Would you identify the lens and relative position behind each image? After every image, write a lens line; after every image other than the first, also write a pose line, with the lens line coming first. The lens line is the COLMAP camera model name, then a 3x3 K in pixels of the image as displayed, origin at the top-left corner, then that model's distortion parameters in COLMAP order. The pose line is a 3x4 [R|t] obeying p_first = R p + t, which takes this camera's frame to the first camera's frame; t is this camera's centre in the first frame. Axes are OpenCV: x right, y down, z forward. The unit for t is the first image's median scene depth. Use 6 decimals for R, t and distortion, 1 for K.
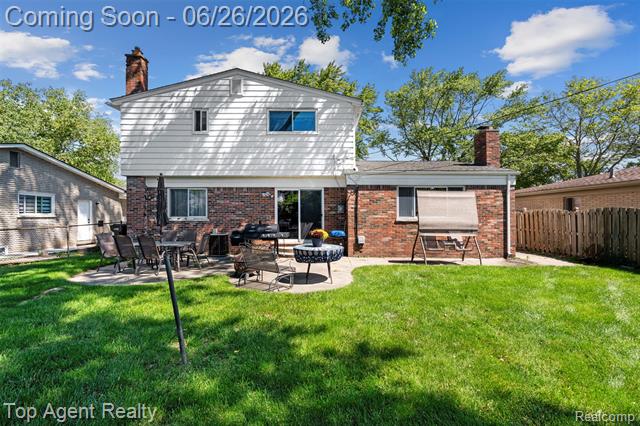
lens RADIAL K [[302.5, 0, 320.0], [0, 302.5, 213.0], [0, 0, 1]] dist [-0.004140, -0.000385]
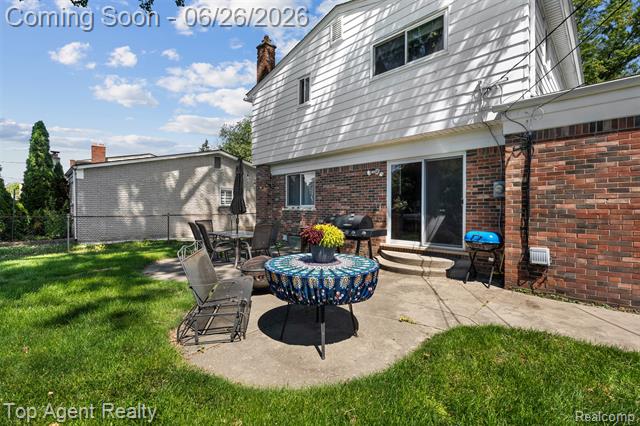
lens RADIAL K [[283.2, 0, 320.0], [0, 283.2, 213.0], [0, 0, 1]] dist [-0.000189, -0.000037]
pose [[0.706619, 0.014581, -0.707443, 0.196322], [-0.004086, 0.999855, 0.016526, 0.020940], [0.707582, -0.008787, 0.706577, 0.476209]]
